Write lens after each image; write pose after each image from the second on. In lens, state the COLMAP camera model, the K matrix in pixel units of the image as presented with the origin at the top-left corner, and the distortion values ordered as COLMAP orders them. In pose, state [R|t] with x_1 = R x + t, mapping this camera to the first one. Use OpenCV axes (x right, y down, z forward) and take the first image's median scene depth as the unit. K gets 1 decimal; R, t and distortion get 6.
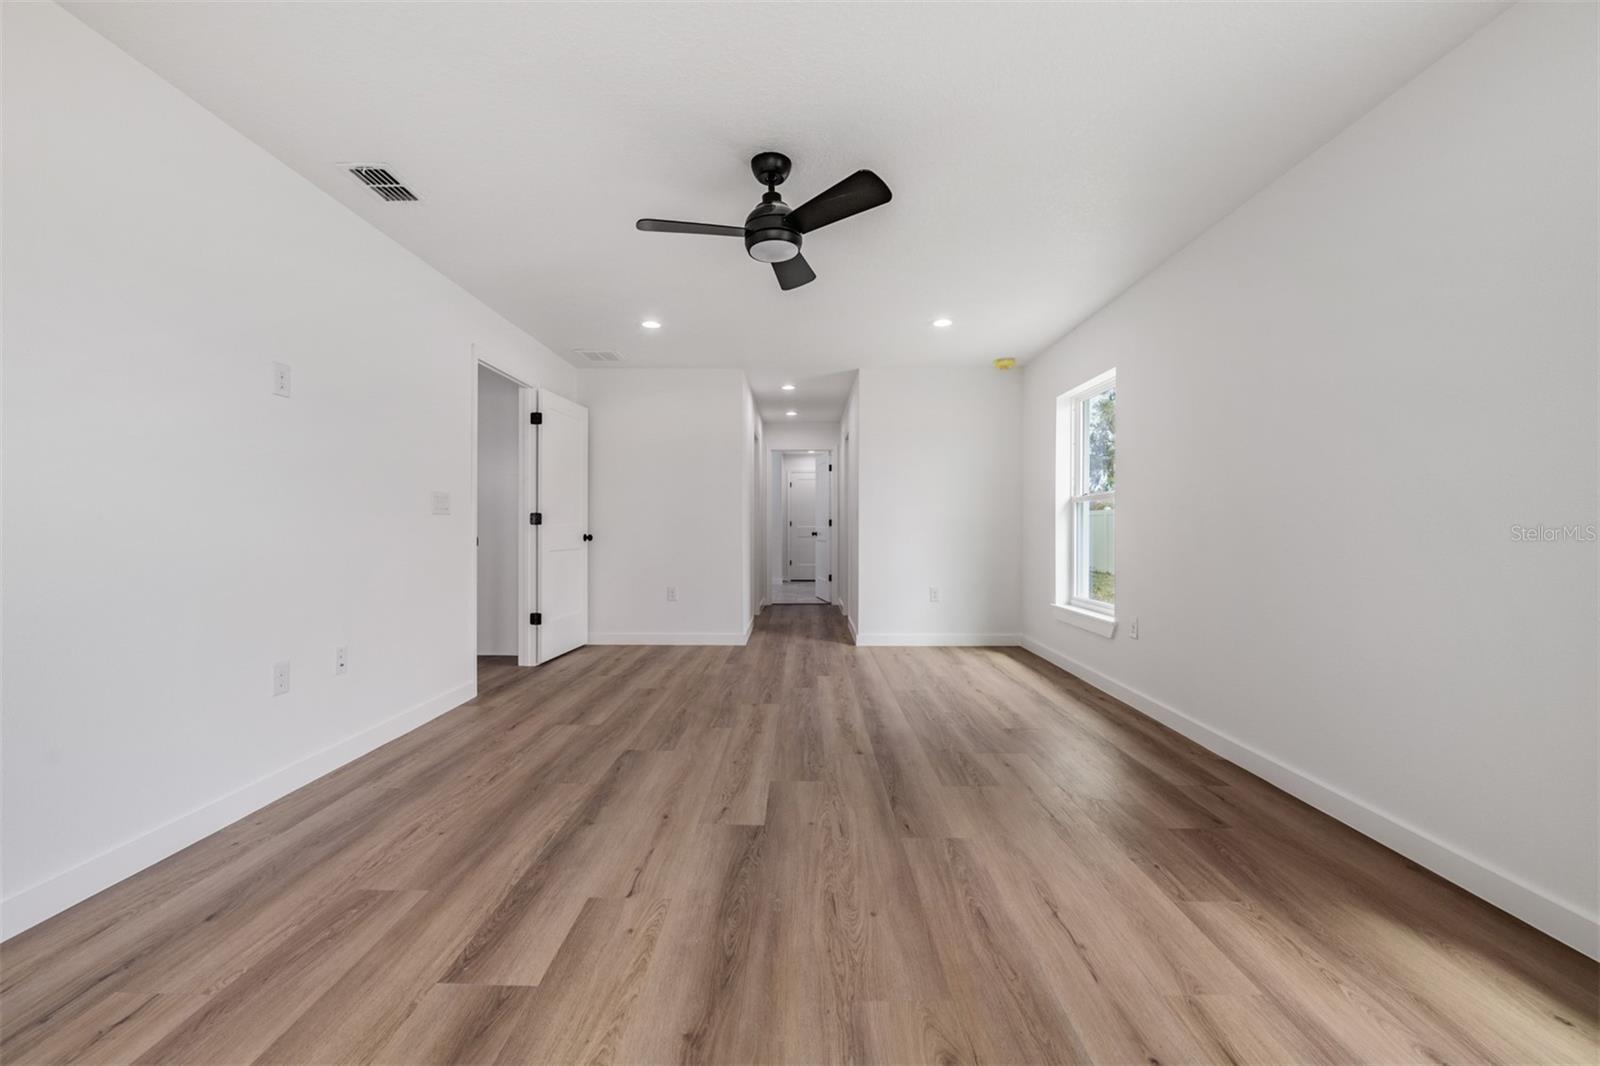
lens RADIAL K [[638.8, 0, 801.0], [0, 638.8, 539.5], [0, 0, 1]] dist [-0.010219, -0.000174]
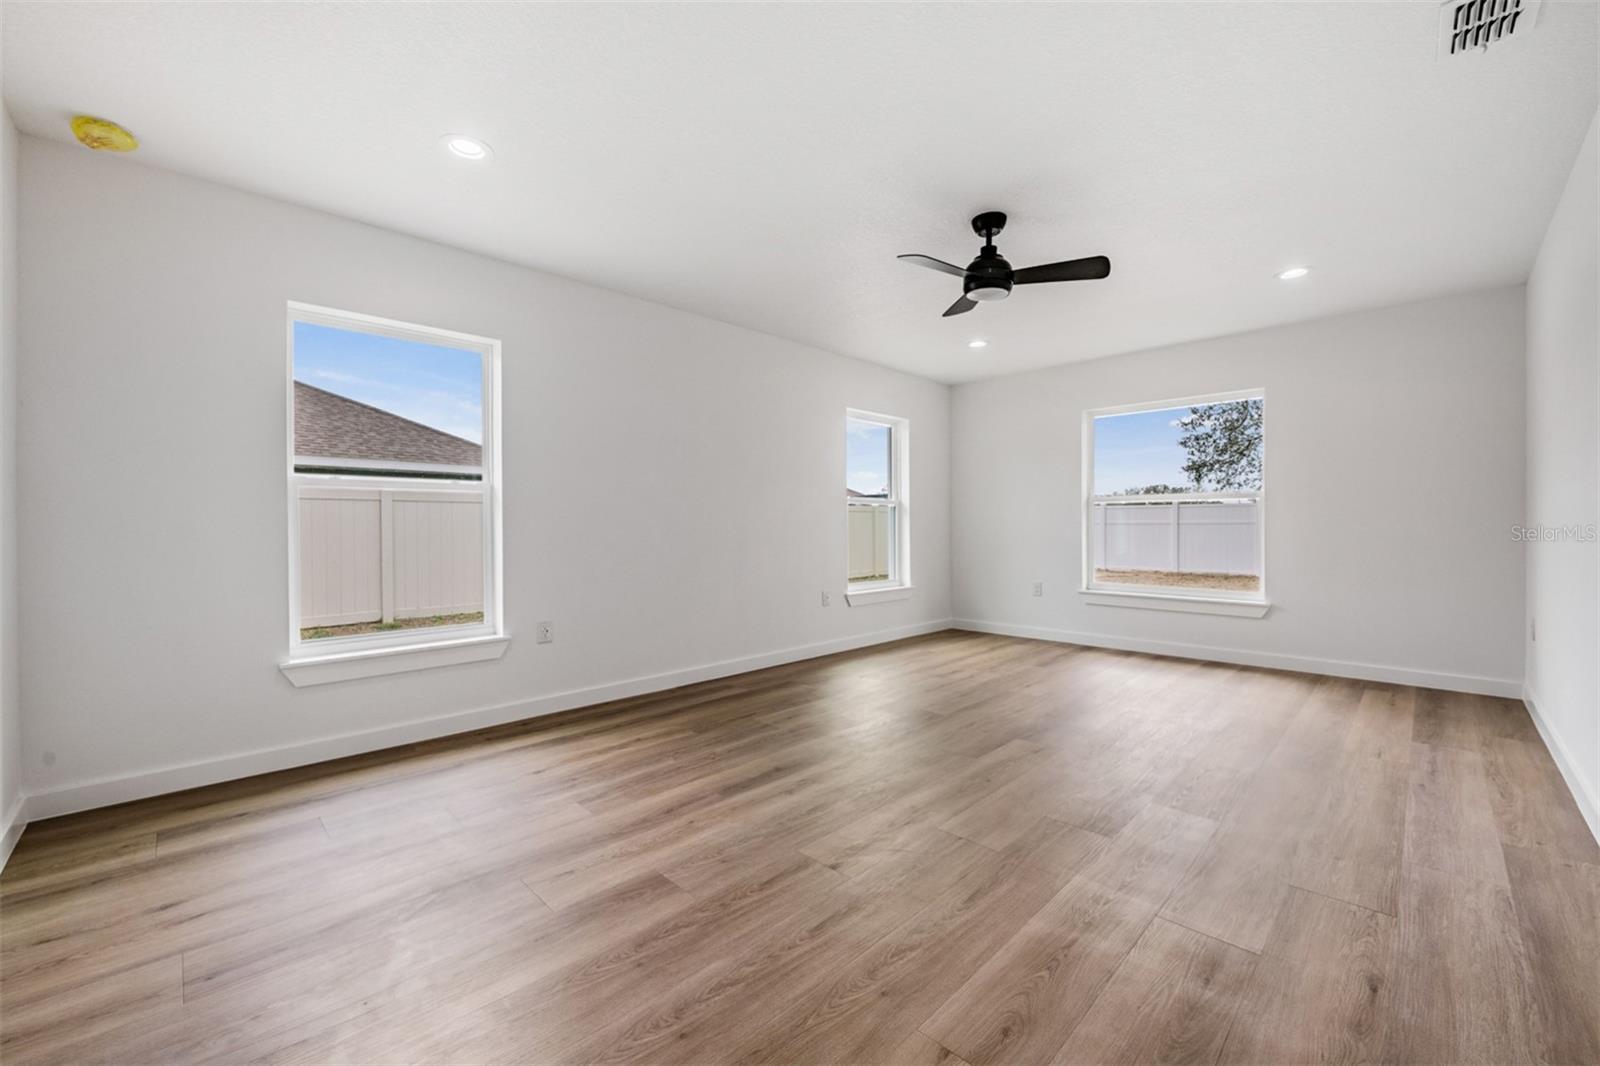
lens RADIAL K [[638.8, 0, 801.0], [0, 638.8, 539.5], [0, 0, 1]] dist [-0.010219, -0.000174]
pose [[-0.713717, -0.013644, 0.700301, -0.466194], [0.015714, 0.999247, 0.035482, -0.031057], [-0.700258, 0.036329, -0.712965, 1.555864]]
